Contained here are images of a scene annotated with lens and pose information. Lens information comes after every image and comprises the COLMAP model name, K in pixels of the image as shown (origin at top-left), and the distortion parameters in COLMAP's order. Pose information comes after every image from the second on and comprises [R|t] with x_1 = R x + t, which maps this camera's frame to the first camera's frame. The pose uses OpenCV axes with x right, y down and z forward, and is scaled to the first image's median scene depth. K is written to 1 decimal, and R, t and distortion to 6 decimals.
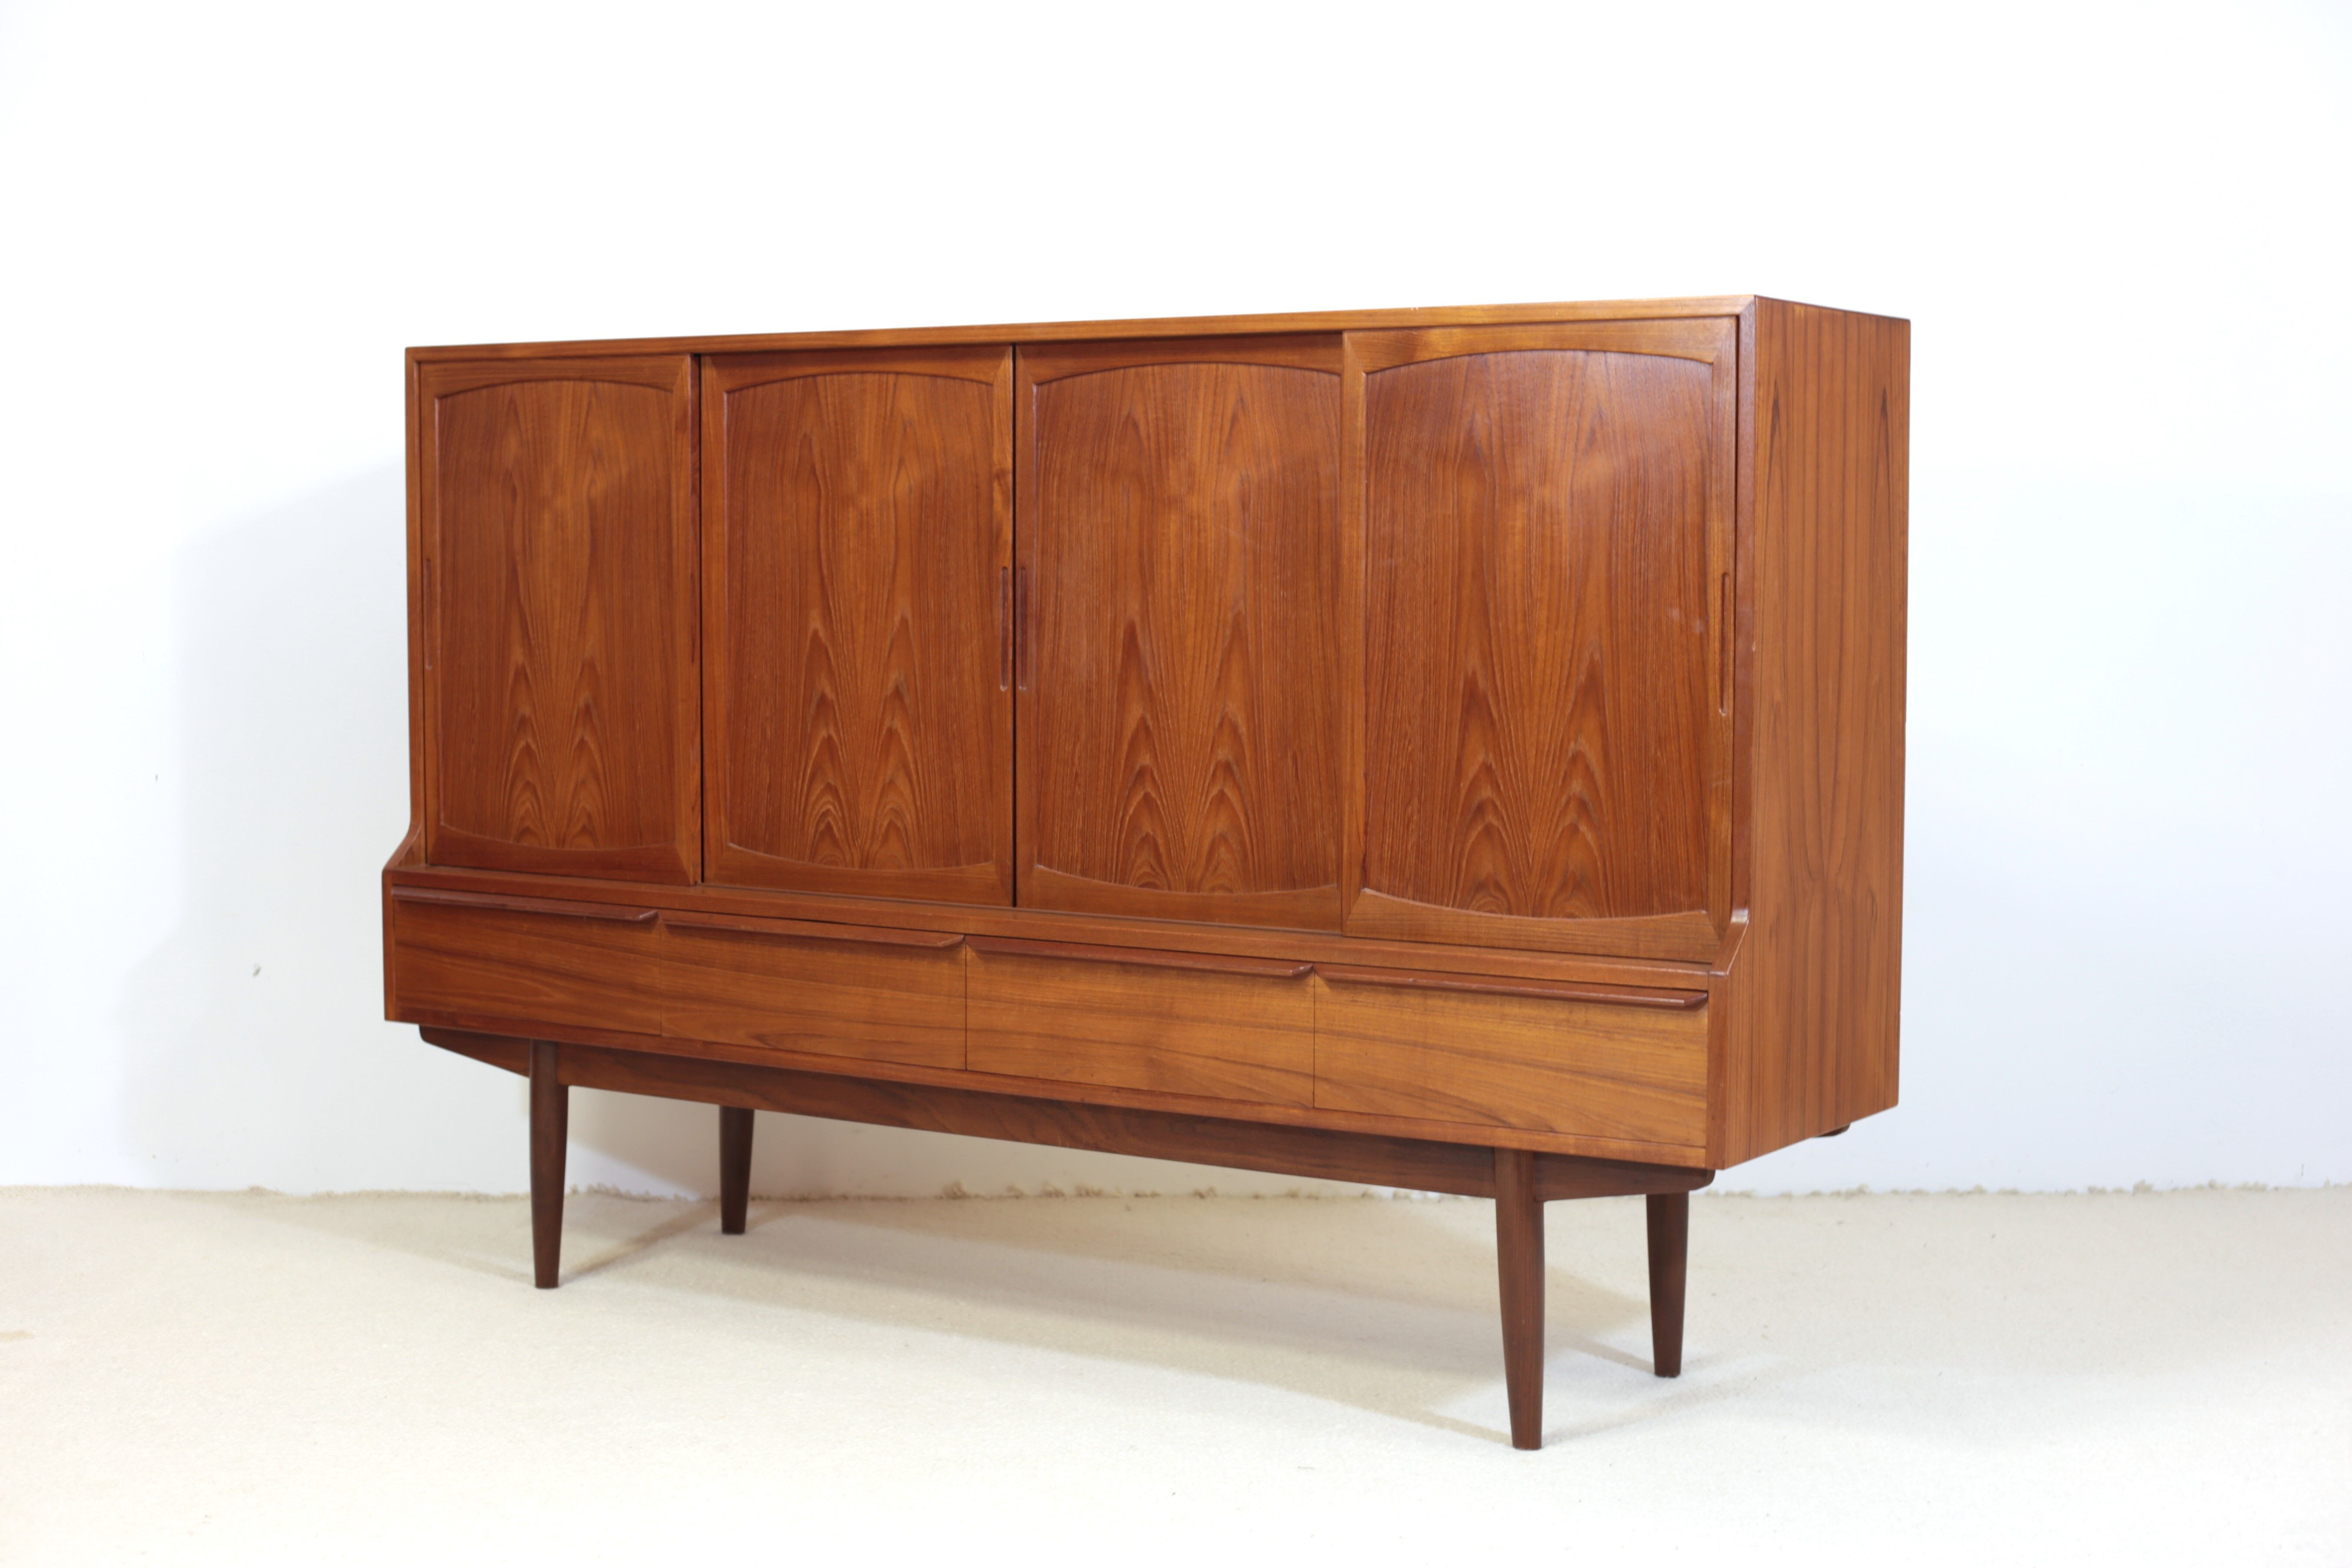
lens RADIAL K [[3526.5, 0, 1179.9], [0, 3526.5, 778.9], [0, 0, 1]] dist [-0.032578, -0.034808]
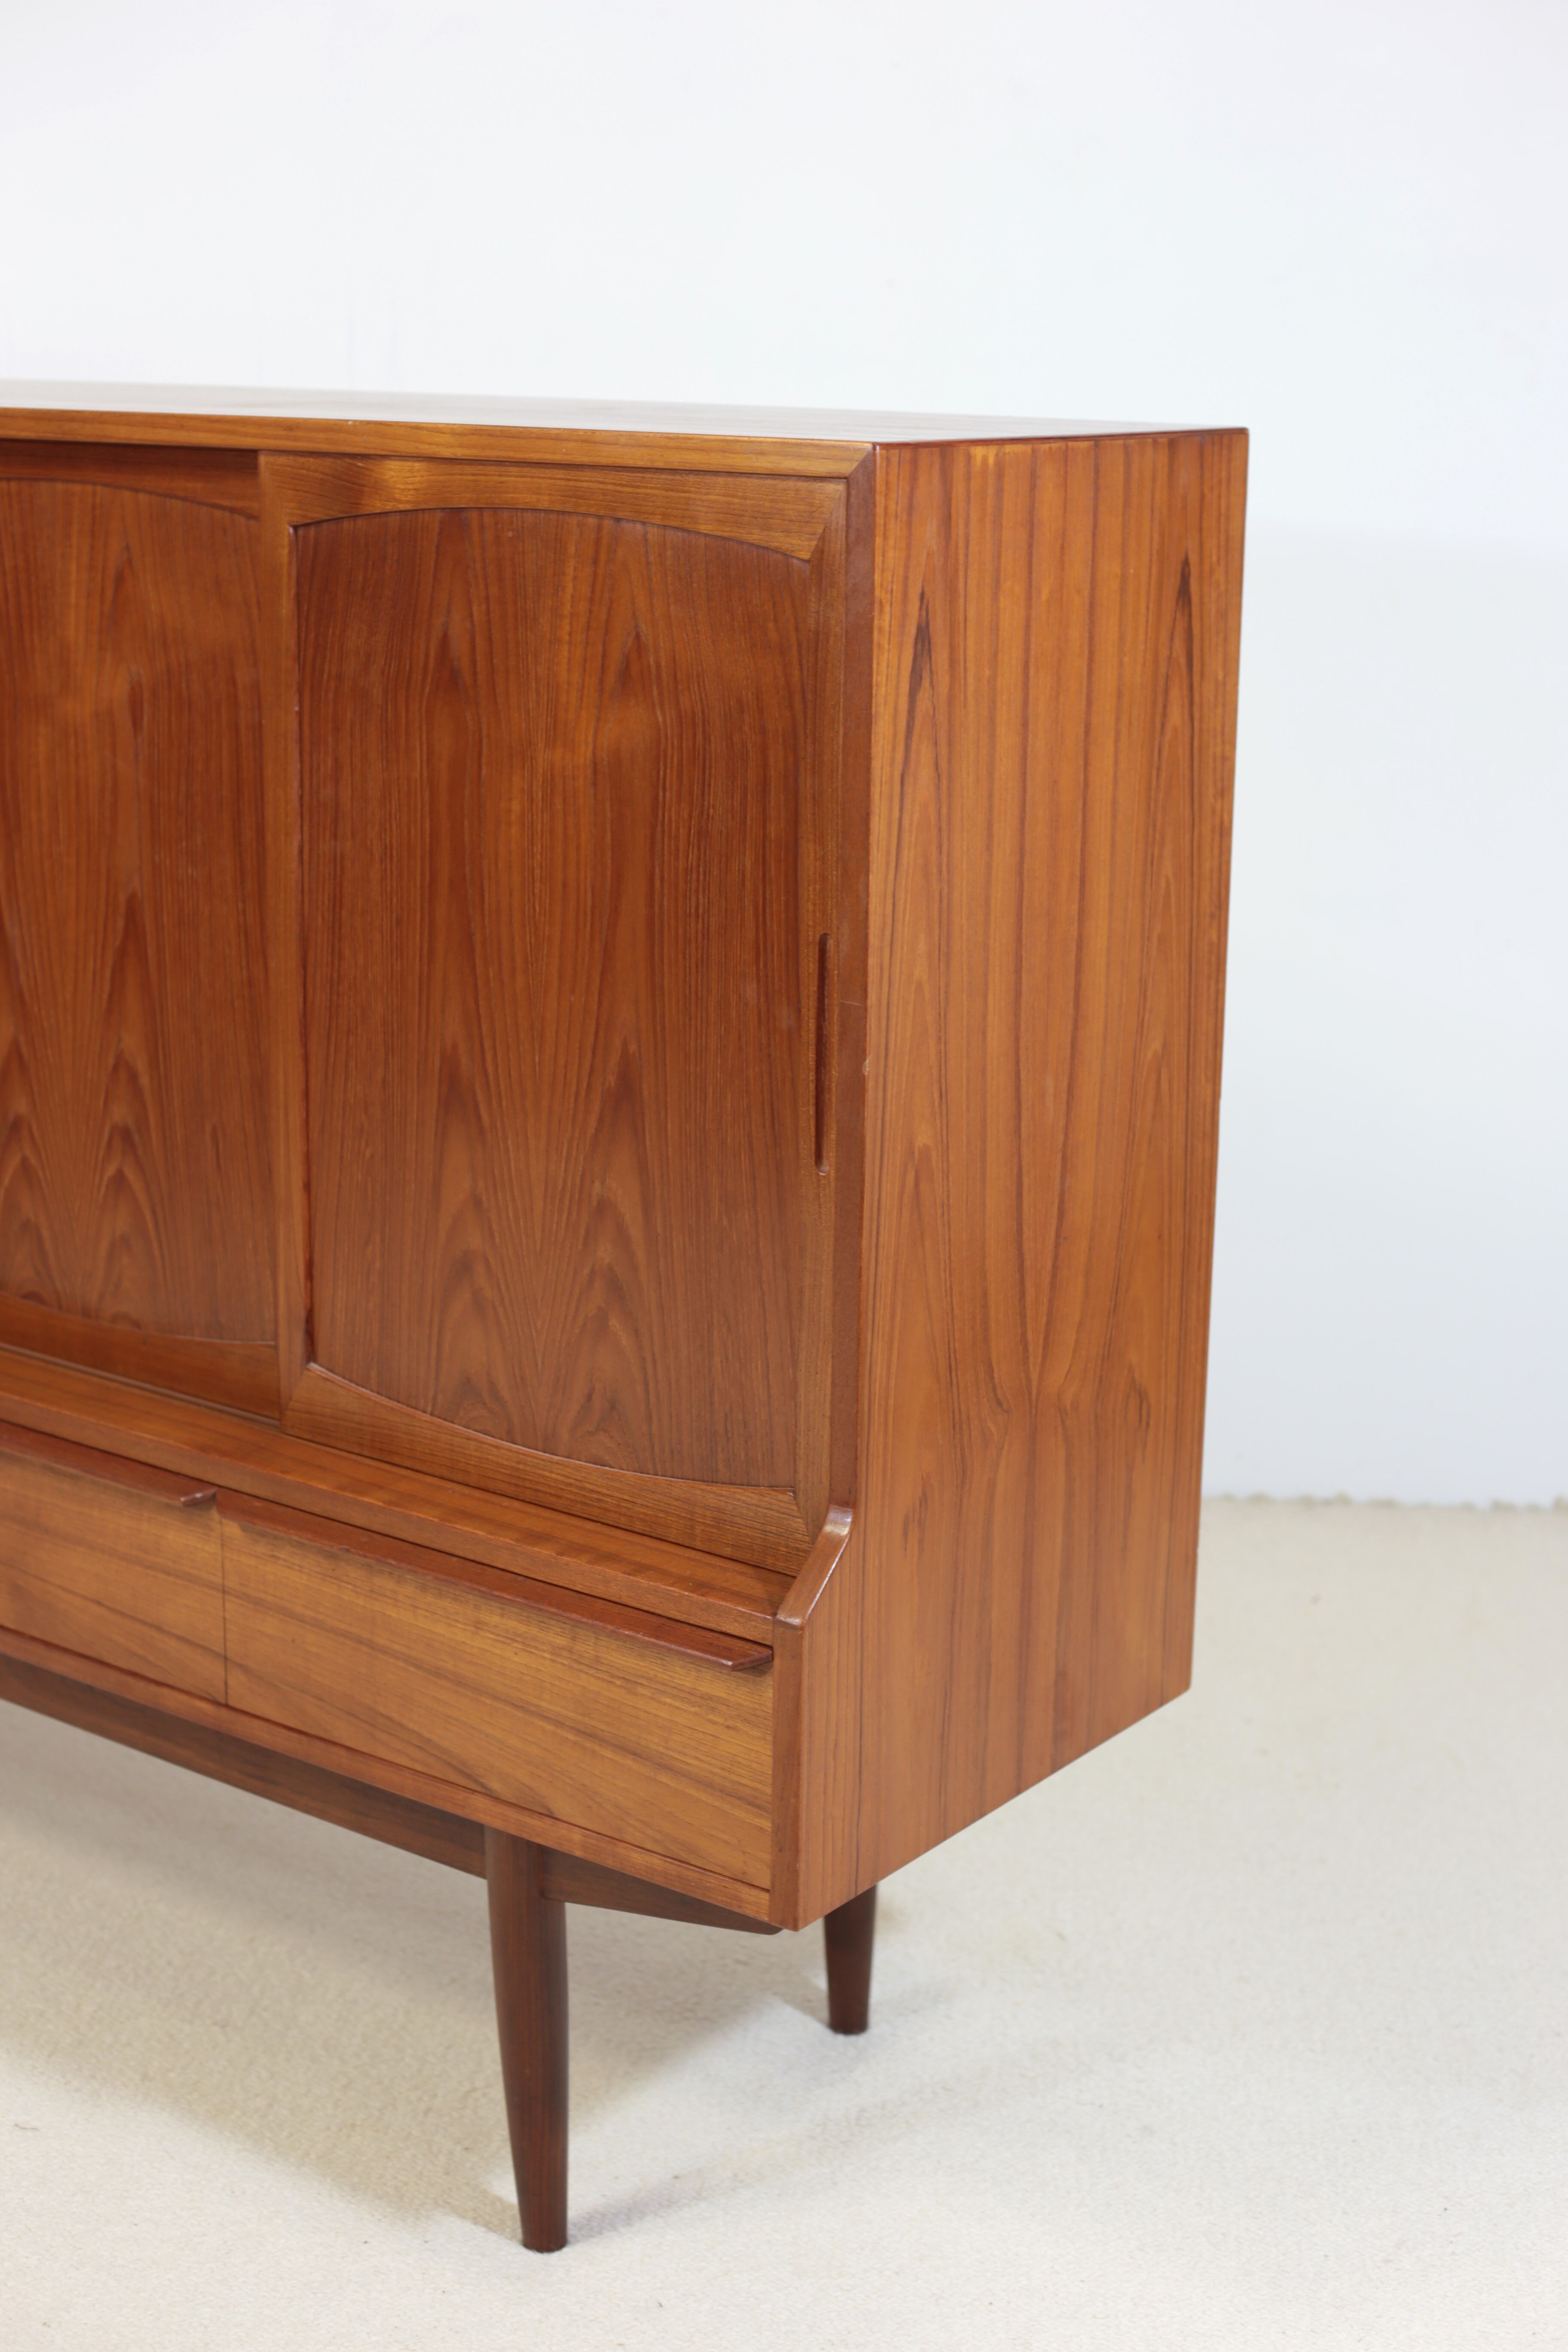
lens RADIAL K [[3633.3, 0, 663.8], [0, 3633.3, 1175.6], [0, 0, 1]] dist [-0.059478, -0.068484]
pose [[0.996376, 0.025670, -0.081089, 0.165964], [-0.010422, 0.983033, 0.183134, -0.119191], [0.084414, -0.181625, 0.979738, 0.388698]]
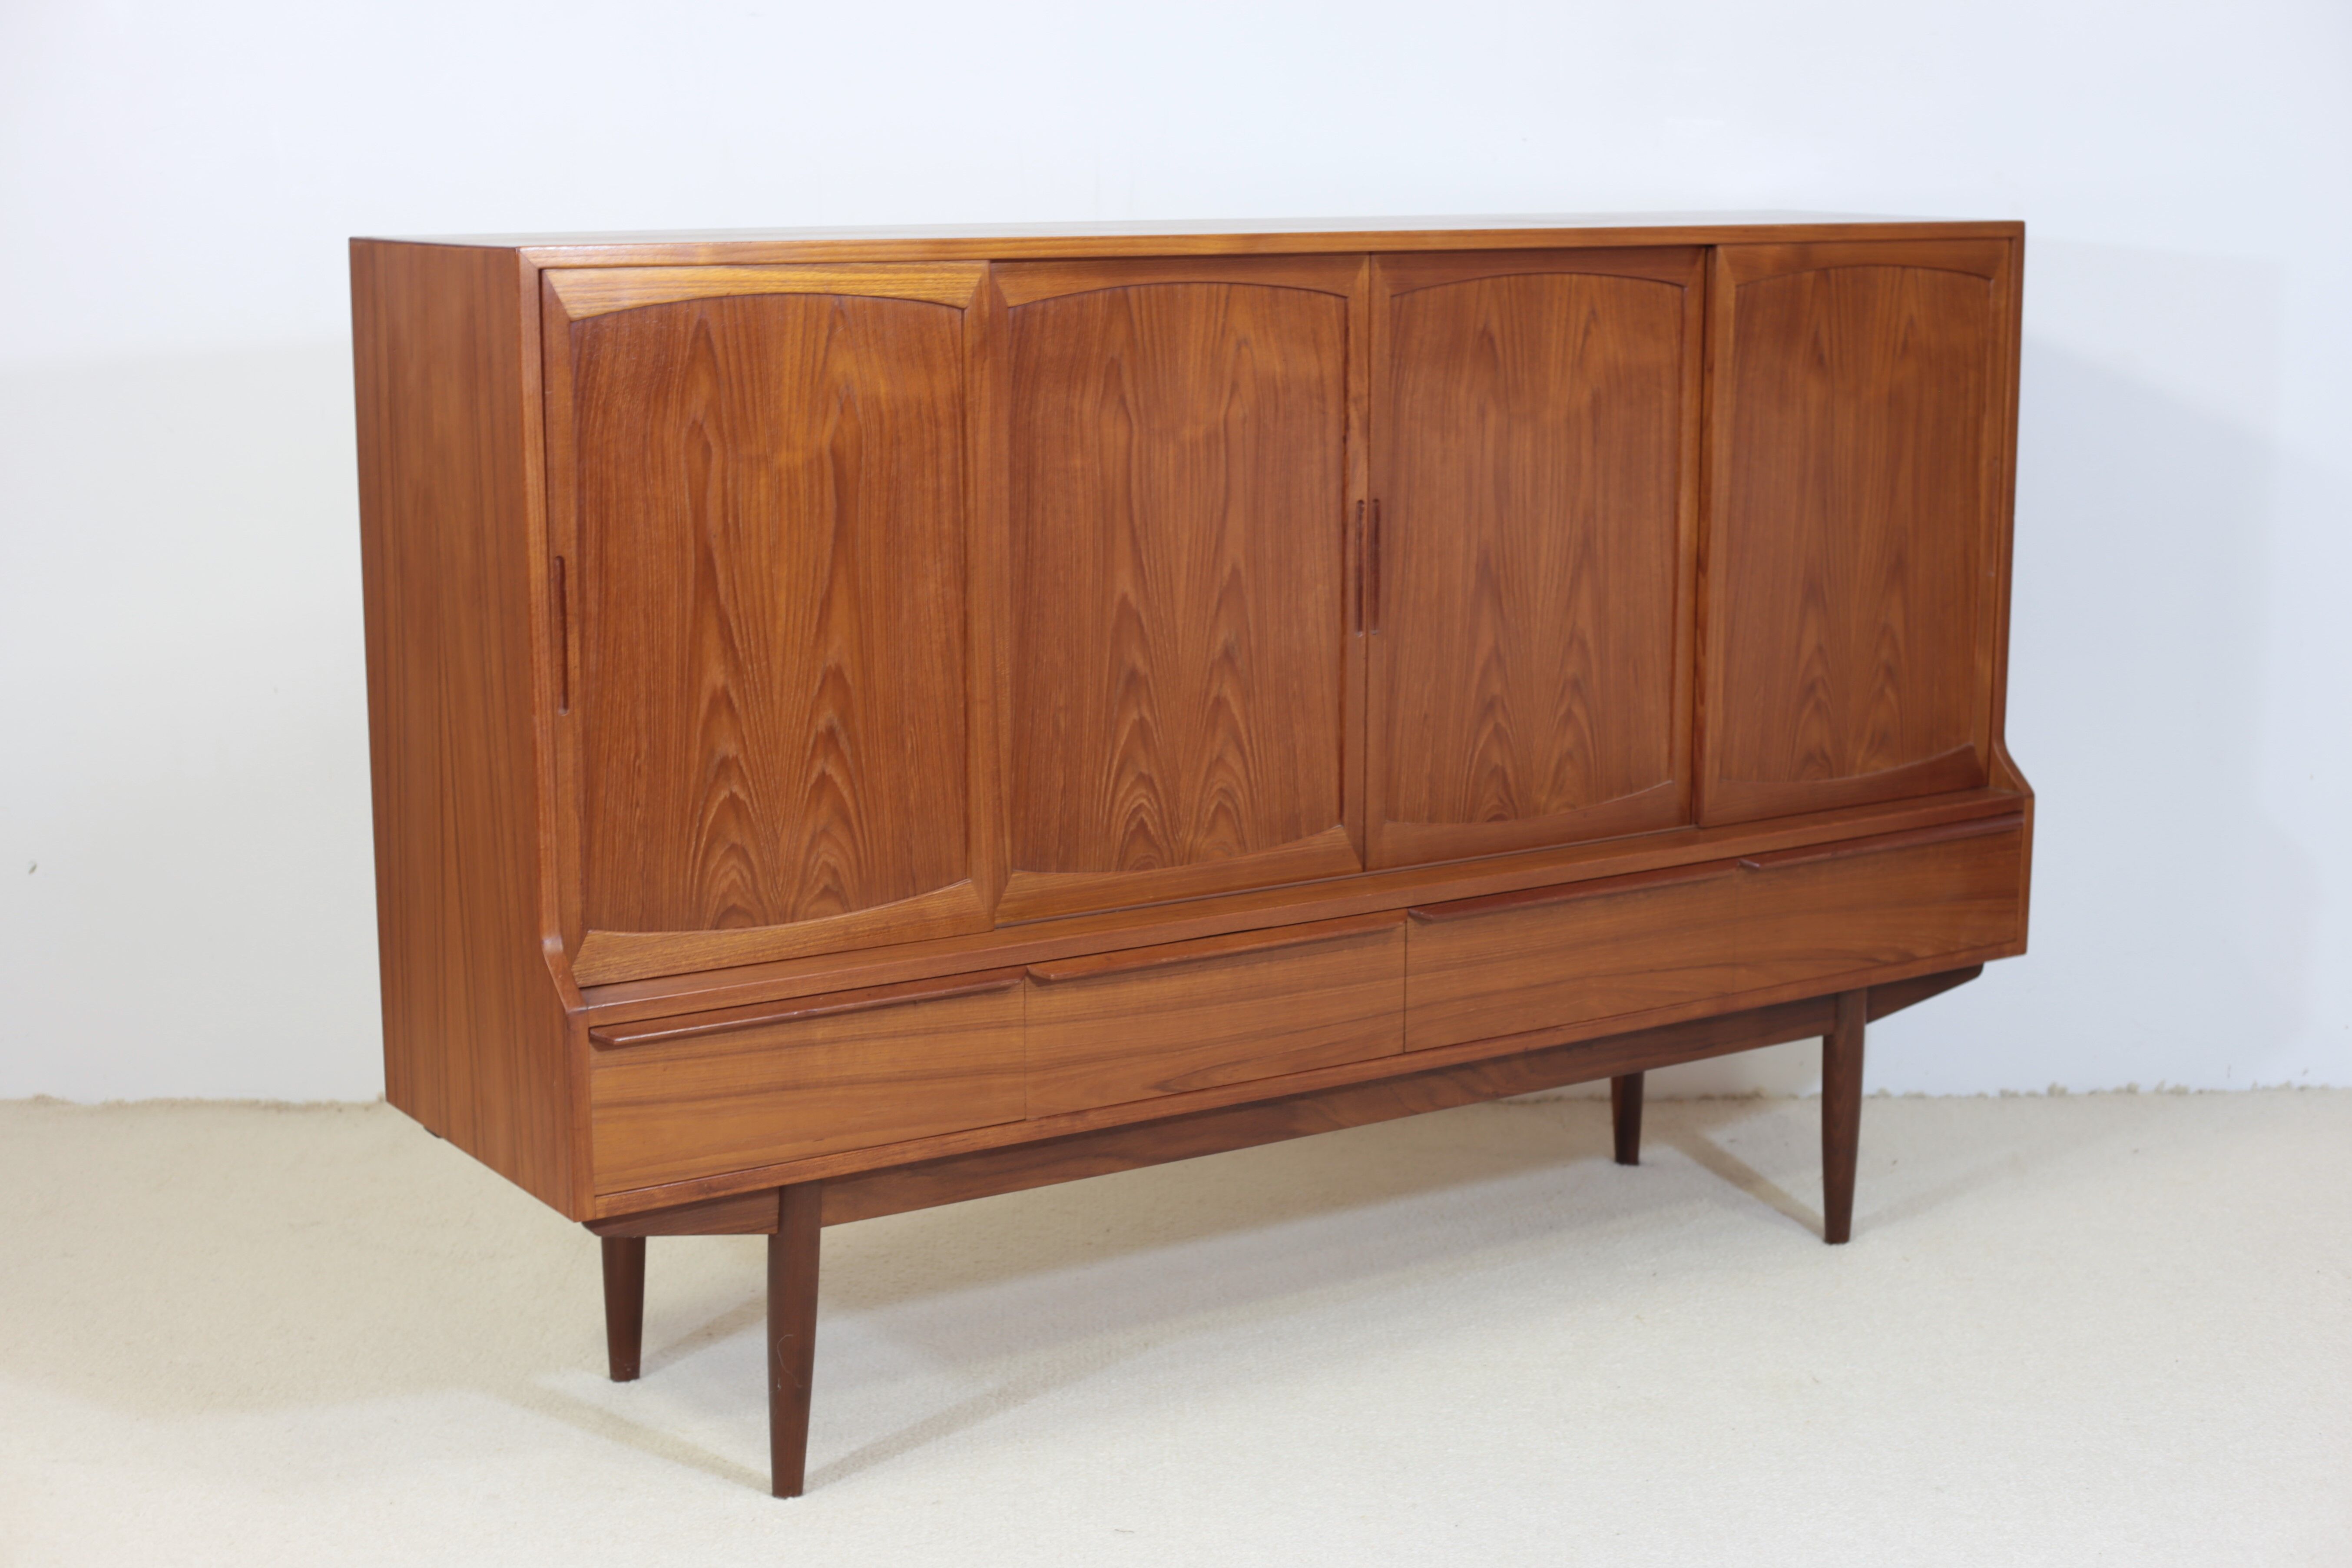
lens RADIAL K [[3471.6, 0, 1175.3], [0, 3471.6, 789.7], [0, 0, 1]] dist [-0.039989, -0.049153]
pose [[0.385323, -0.172820, 0.906454, -0.947071], [0.064376, 0.984947, 0.160420, -0.142059], [-0.920534, -0.003459, 0.390648, 0.747618]]
